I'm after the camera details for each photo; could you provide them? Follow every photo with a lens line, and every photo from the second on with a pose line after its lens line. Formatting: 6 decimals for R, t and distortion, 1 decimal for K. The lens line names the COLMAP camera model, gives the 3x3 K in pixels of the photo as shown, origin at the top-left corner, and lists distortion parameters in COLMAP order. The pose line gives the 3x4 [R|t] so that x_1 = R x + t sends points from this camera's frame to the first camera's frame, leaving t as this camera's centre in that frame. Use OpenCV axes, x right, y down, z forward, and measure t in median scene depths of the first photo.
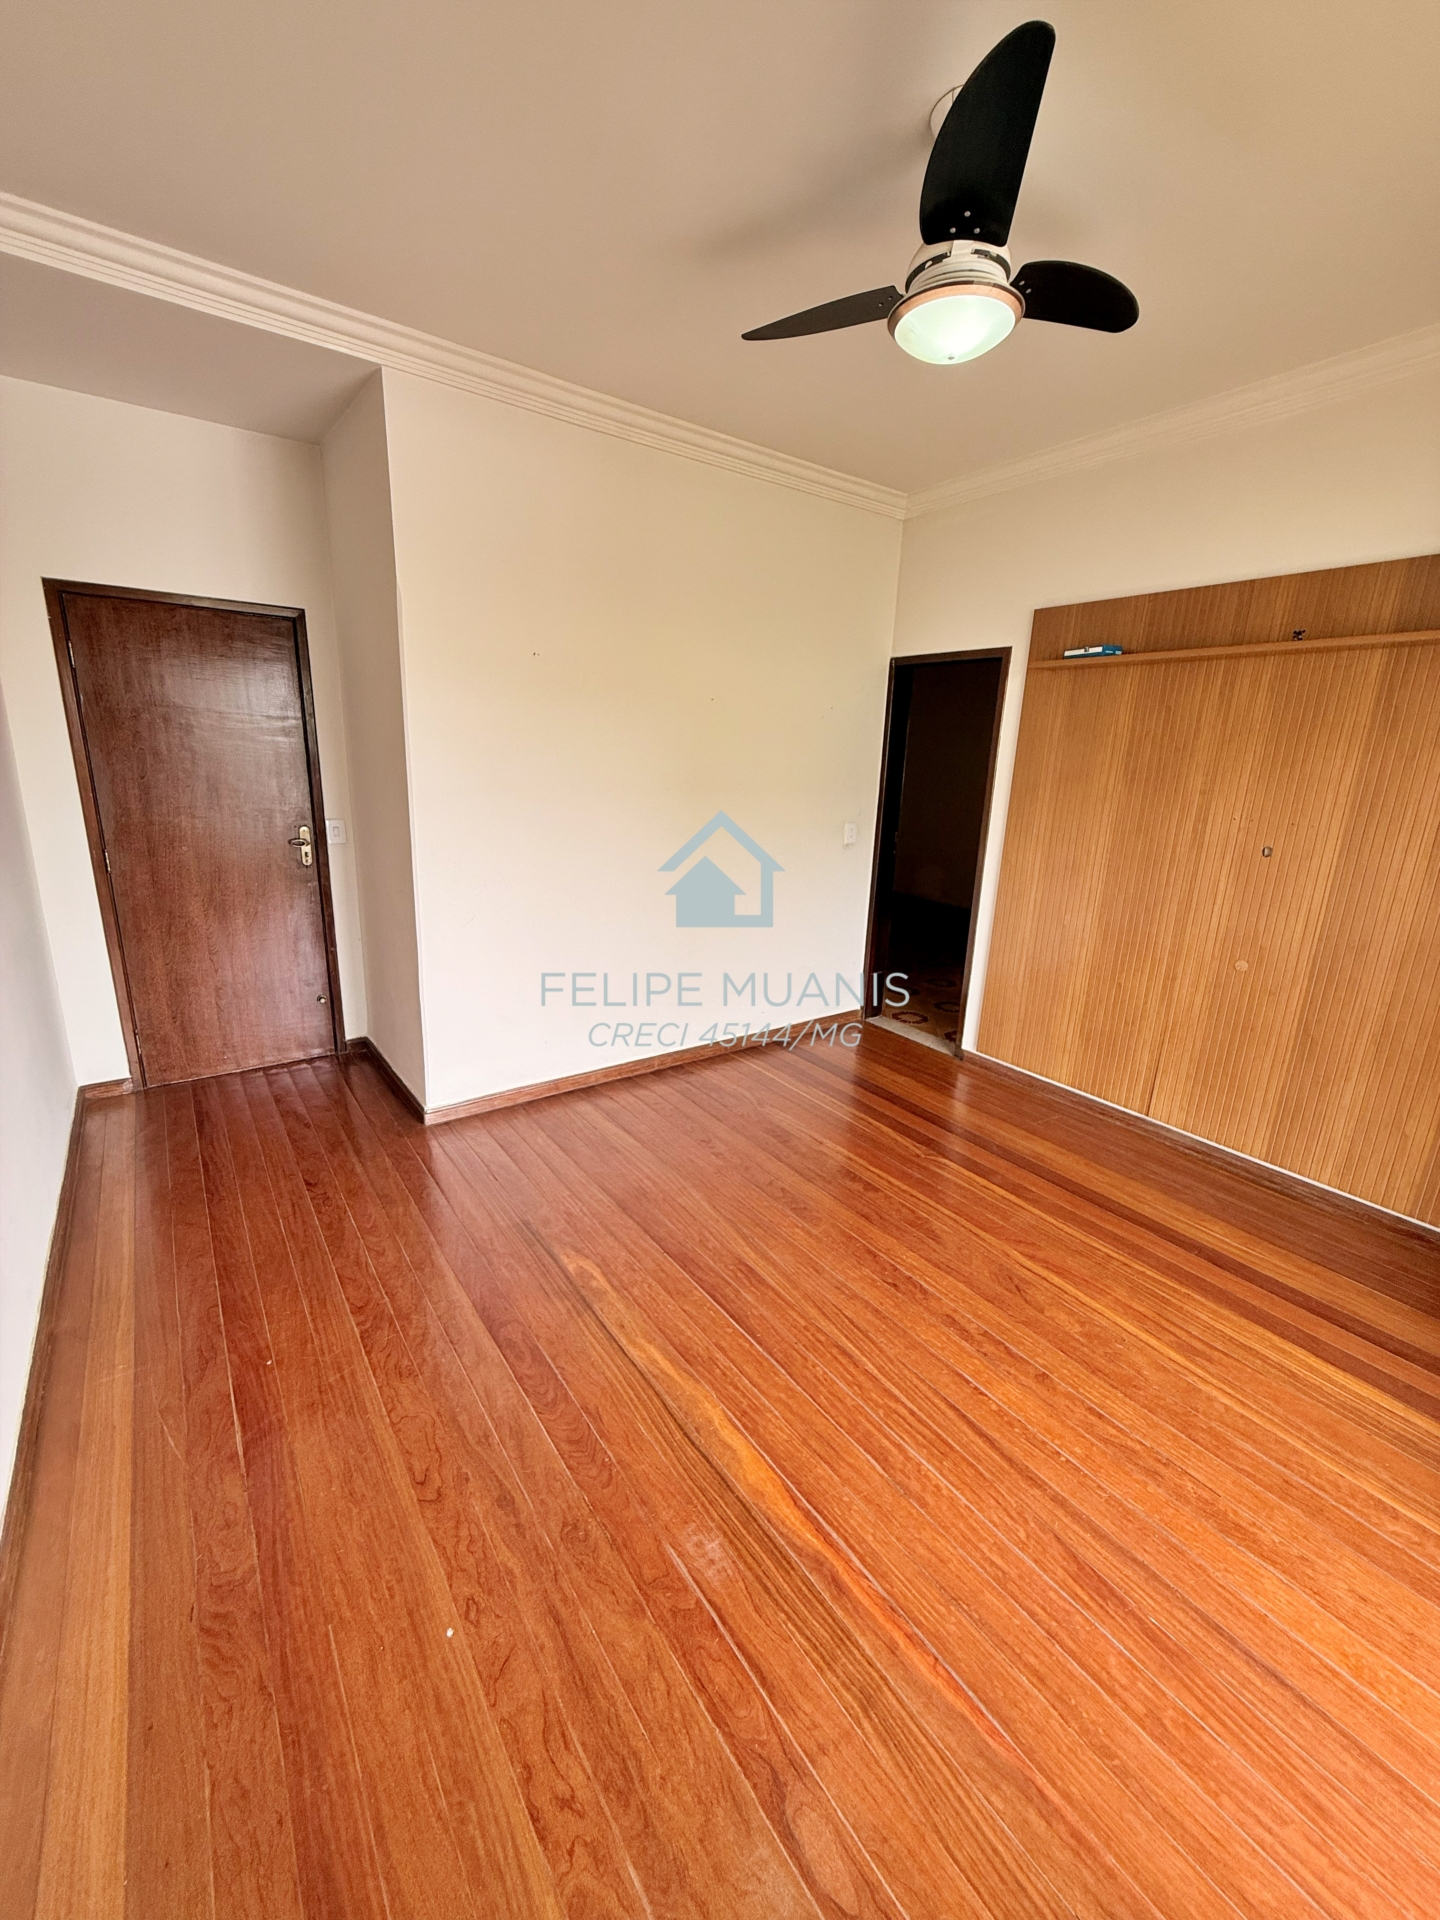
lens RADIAL K [[764.6, 0, 718.9], [0, 764.6, 956.9], [0, 0, 1]] dist [0.000189, 0.000104]
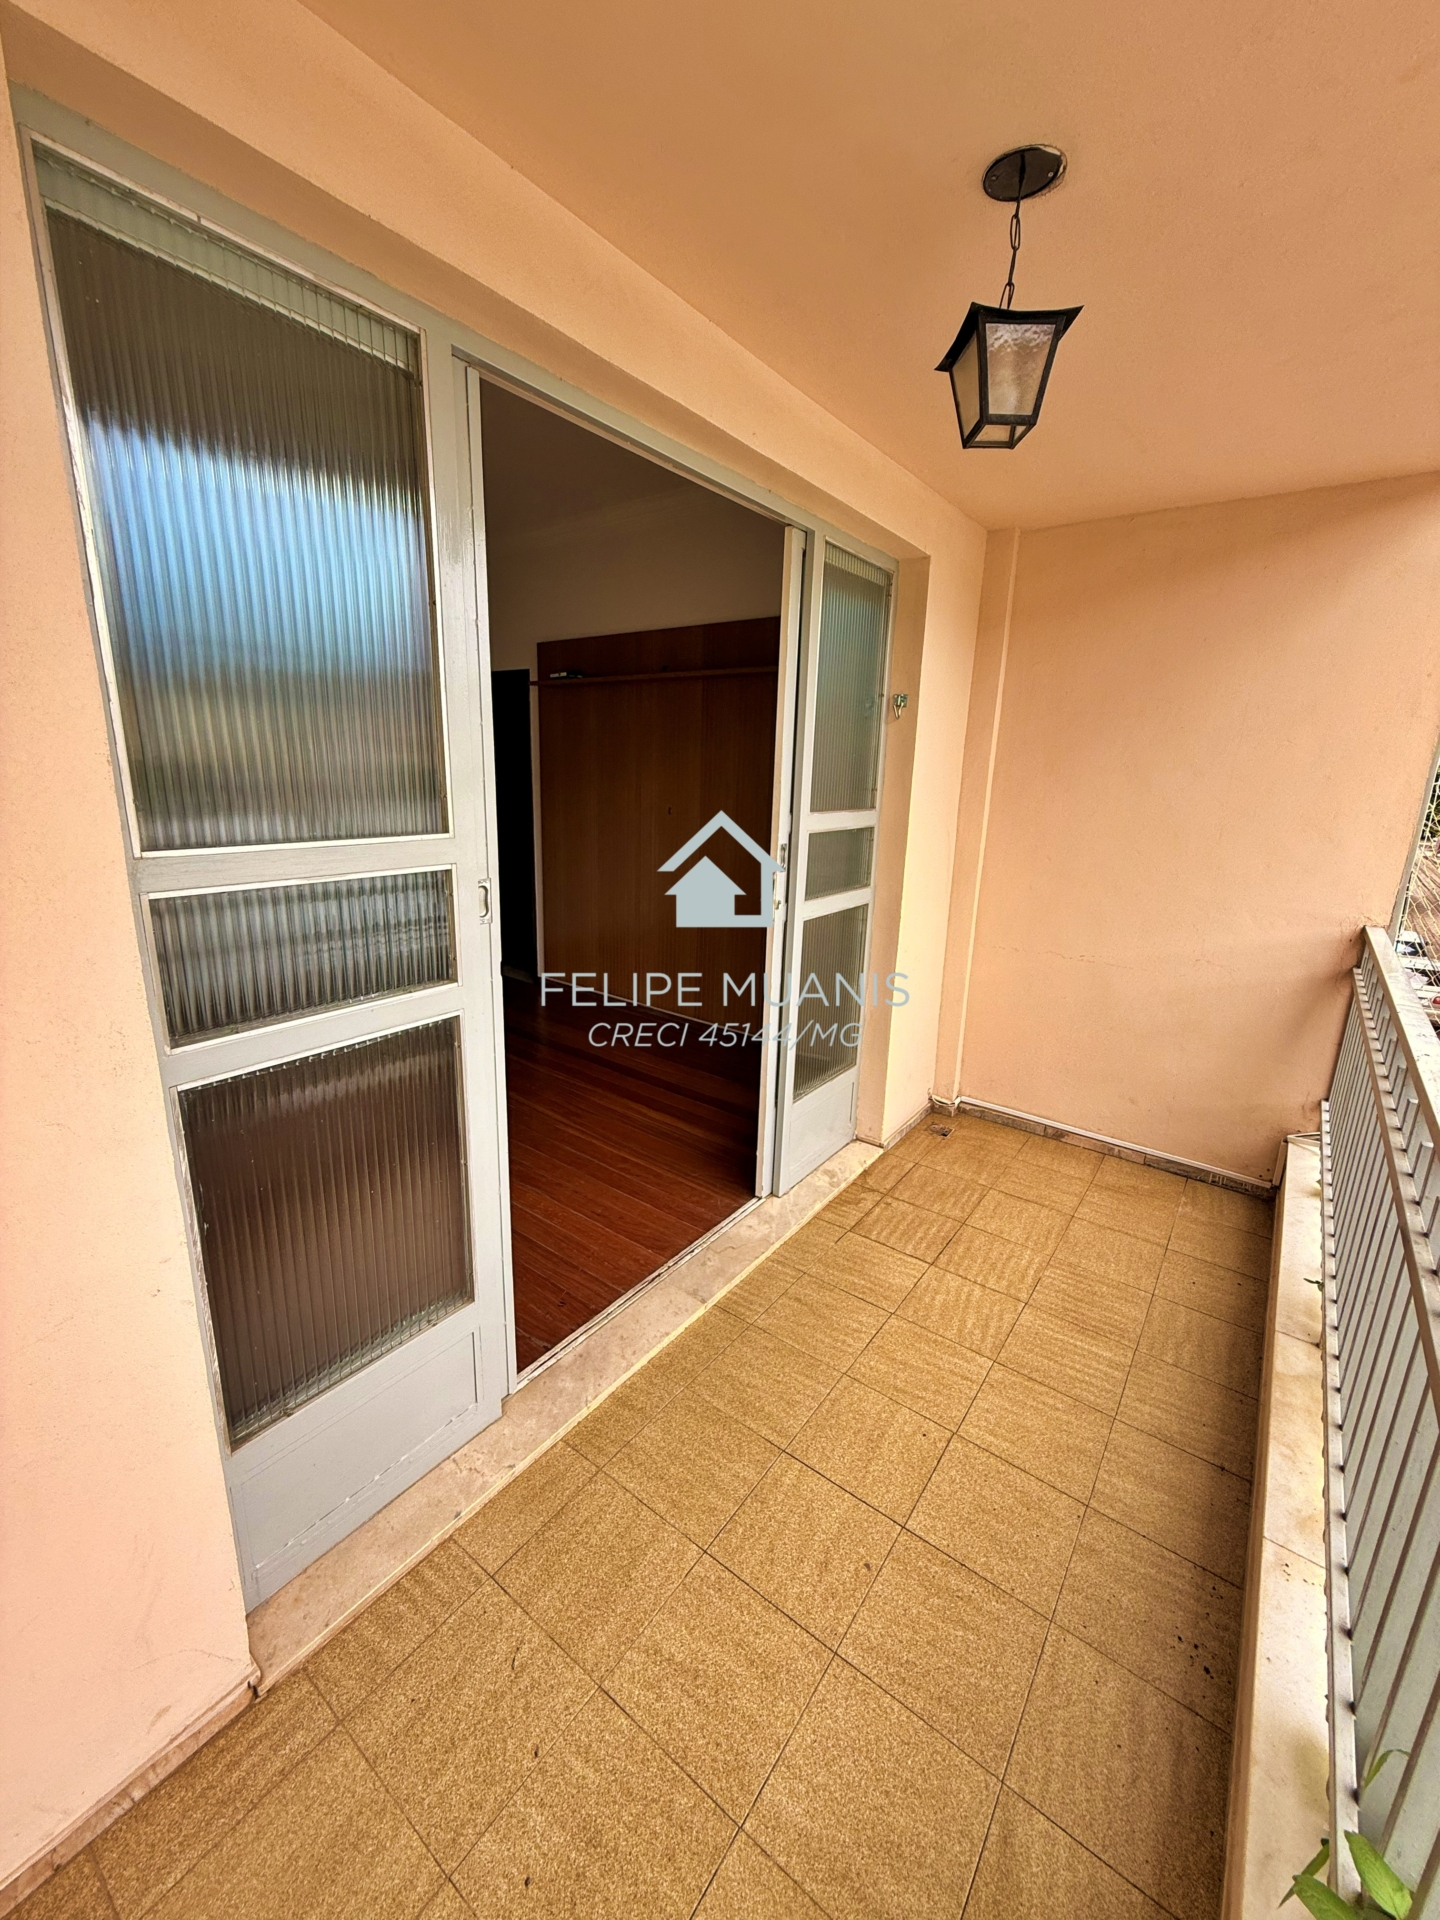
lens RADIAL K [[764.6, 0, 718.9], [0, 764.6, 956.9], [0, 0, 1]] dist [0.000189, 0.000104]
pose [[0.956788, -0.080292, 0.279481, 0.383627], [0.081053, 0.996670, 0.008853, 0.152341], [-0.279261, 0.014182, 0.960110, -0.499834]]
